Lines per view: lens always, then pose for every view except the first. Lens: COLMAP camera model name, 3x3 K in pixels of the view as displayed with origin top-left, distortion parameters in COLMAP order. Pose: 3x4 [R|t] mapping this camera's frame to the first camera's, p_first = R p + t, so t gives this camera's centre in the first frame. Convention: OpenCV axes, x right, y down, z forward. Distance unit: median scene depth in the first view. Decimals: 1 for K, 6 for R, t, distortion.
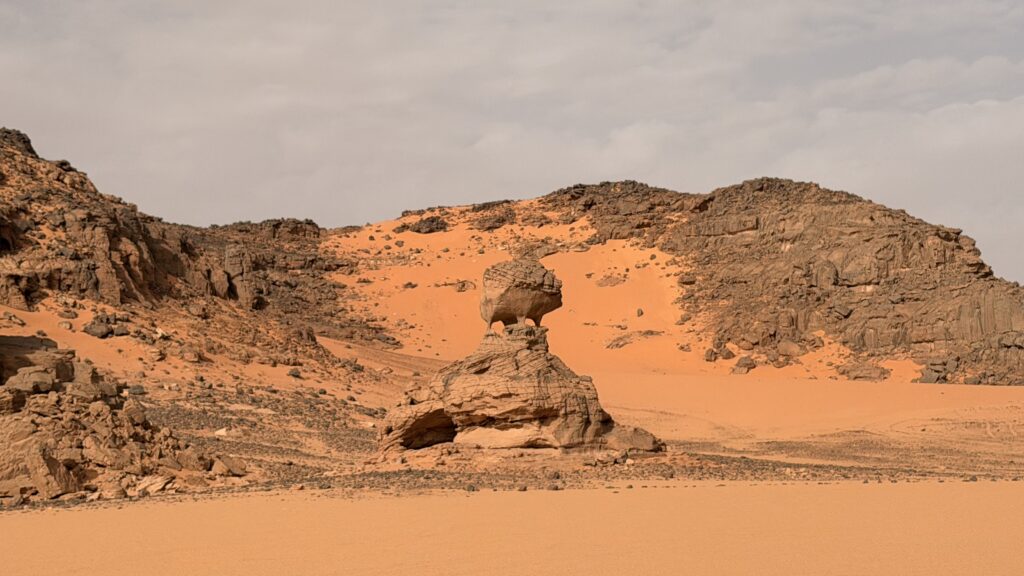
lens RADIAL K [[1992.0, 0, 511.0], [0, 1992.0, 286.5], [0, 0, 1]] dist [0.147340, 0.000000]
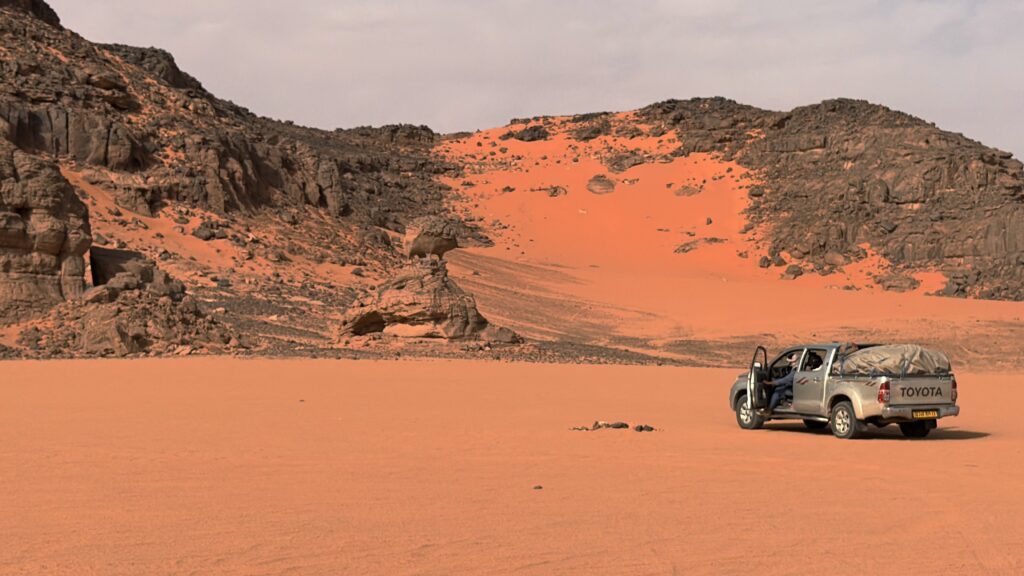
lens RADIAL K [[2203.8, 0, 512.6], [0, 2203.8, 289.2], [0, 0, 1]] dist [0.178635, 0.000000]
pose [[0.993996, 0.036428, -0.103174, 0.090222], [-0.030110, 0.997613, 0.062146, -0.023852], [0.105192, -0.058666, 0.992720, -0.254442]]
